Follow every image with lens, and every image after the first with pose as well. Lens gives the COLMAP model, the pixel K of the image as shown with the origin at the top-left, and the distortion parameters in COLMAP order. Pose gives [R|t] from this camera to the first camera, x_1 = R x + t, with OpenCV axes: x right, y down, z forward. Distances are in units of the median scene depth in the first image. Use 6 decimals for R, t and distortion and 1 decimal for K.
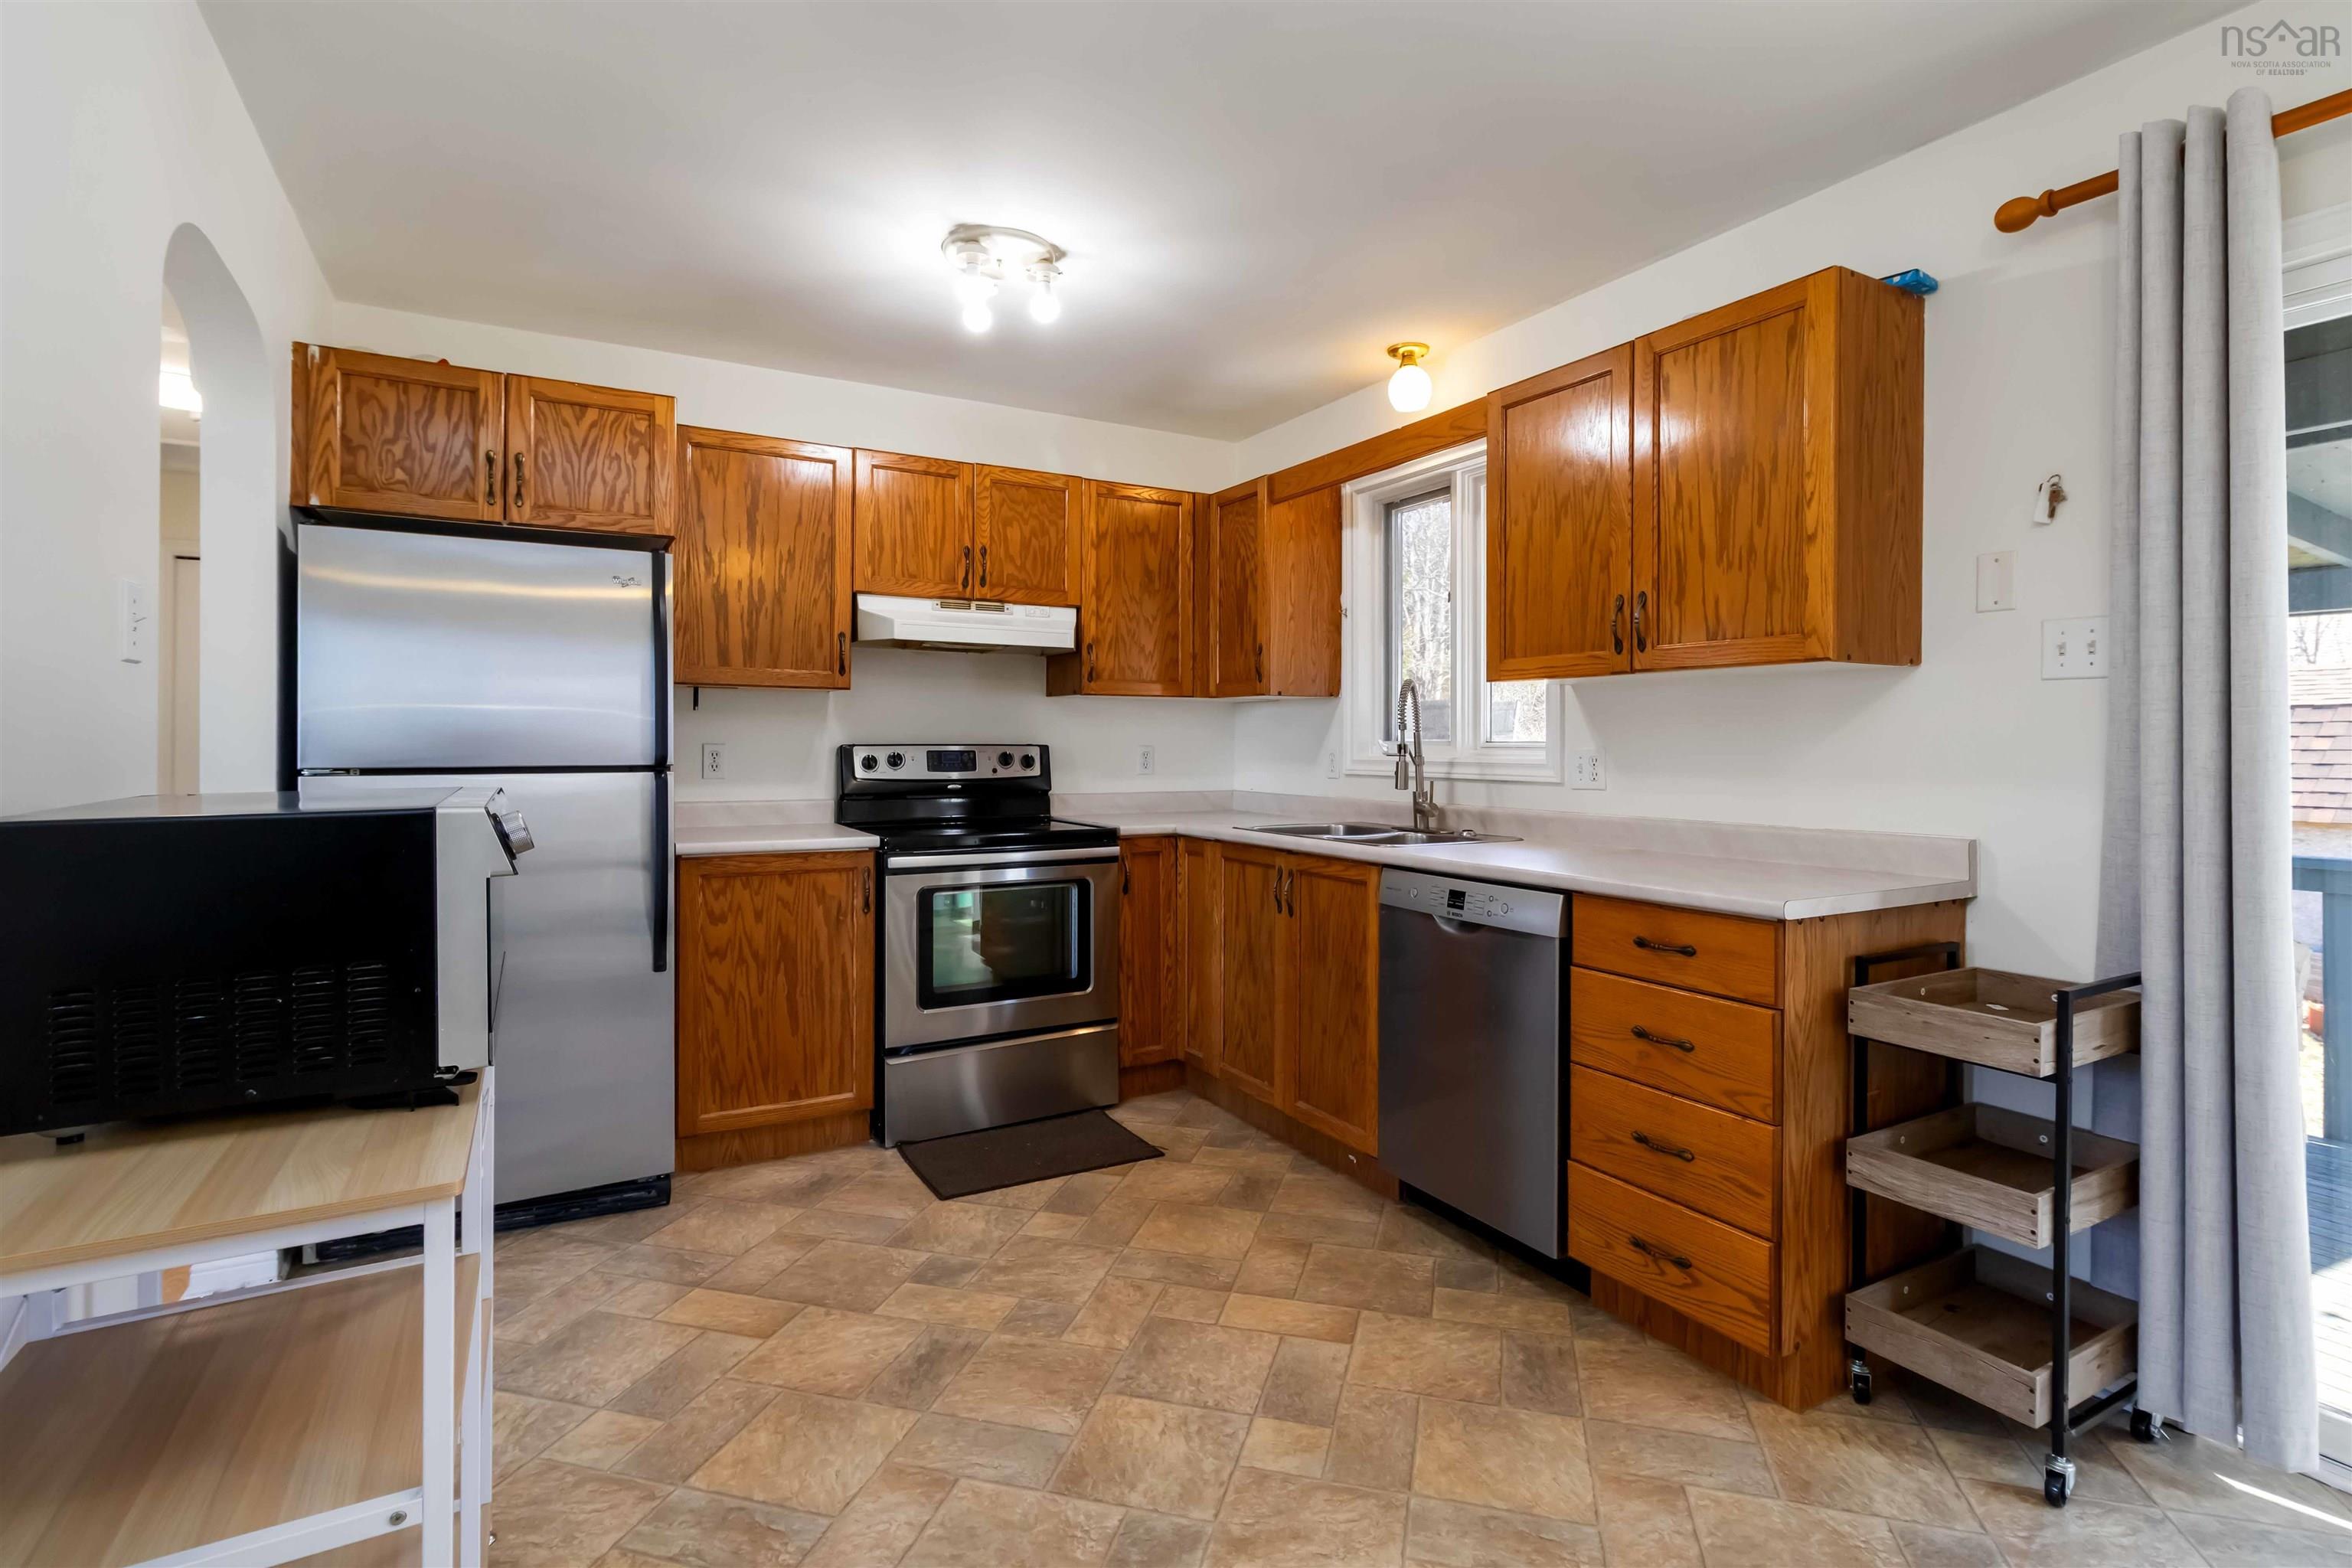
lens RADIAL K [[1112.1, 0, 1198.8], [0, 1112.1, 747.7], [0, 0, 1]] dist [0.006588, -0.000224]
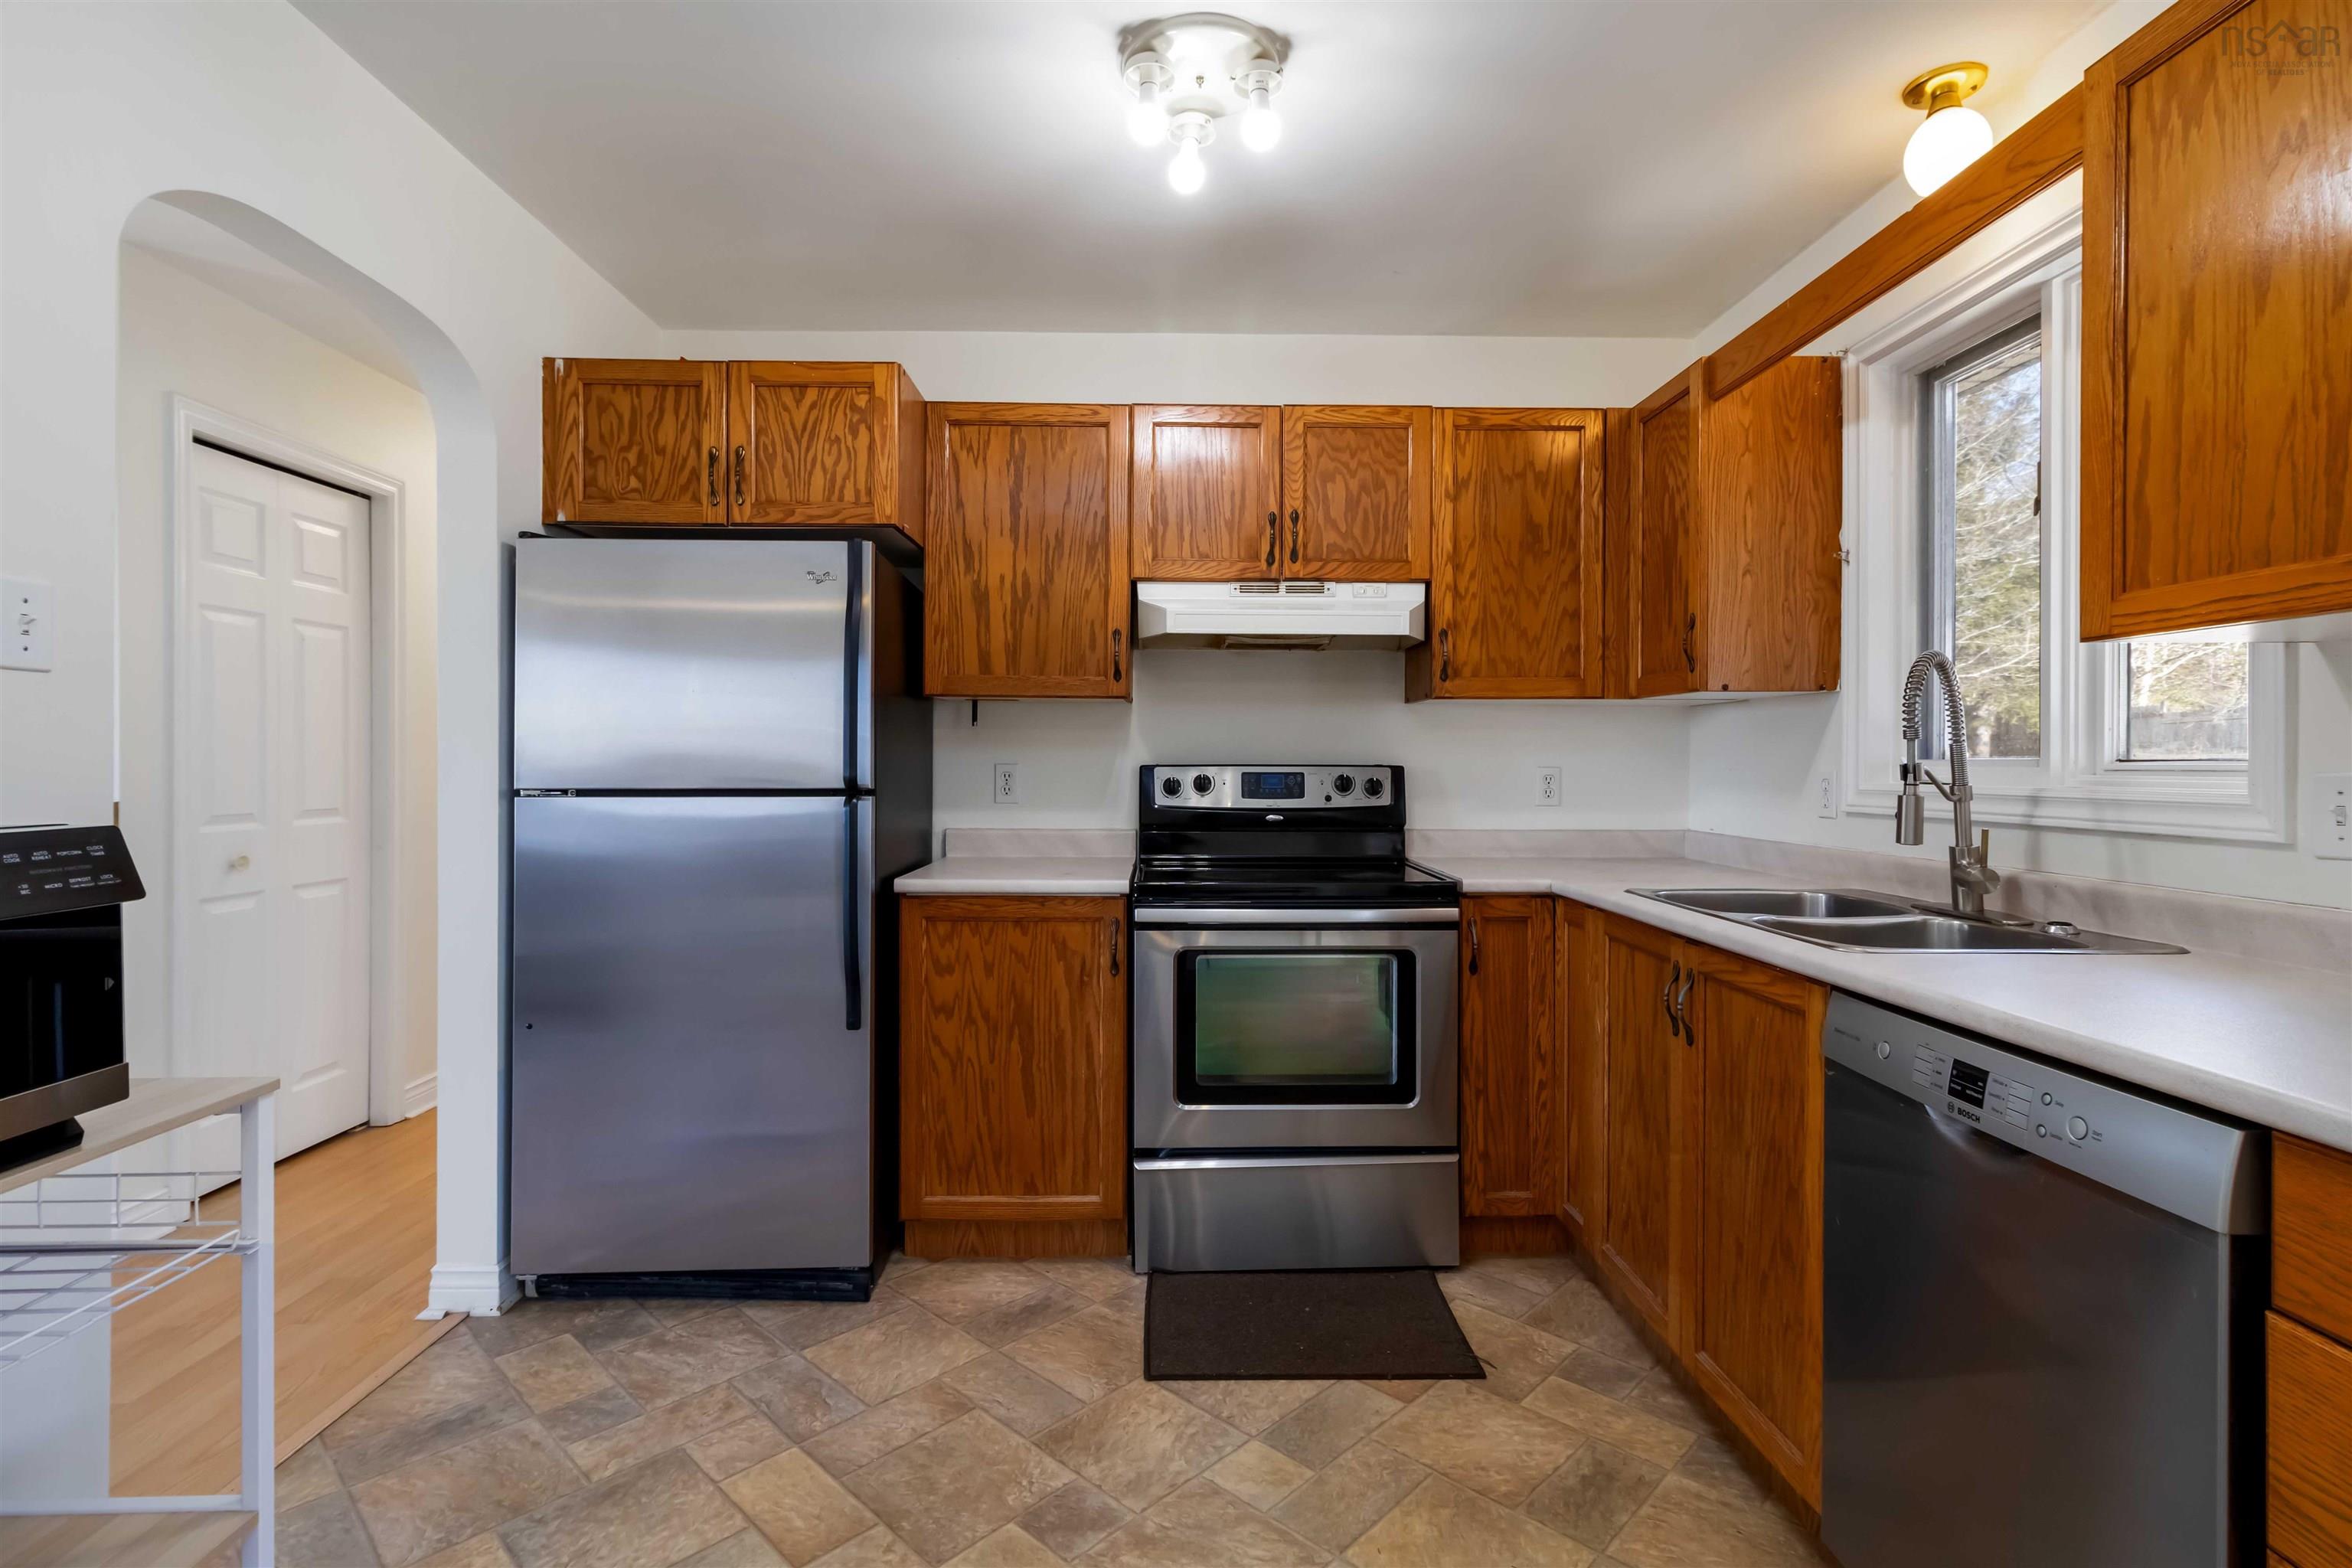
lens RADIAL K [[1112.1, 0, 1190.7], [0, 1112.1, 768.9], [0, 0, 1]] dist [0.006588, -0.000224]
pose [[0.877392, 0.002328, -0.479768, 0.154358], [-0.002238, 0.999997, 0.000761, -0.000758], [0.479768, 0.000406, 0.877395, 0.375575]]
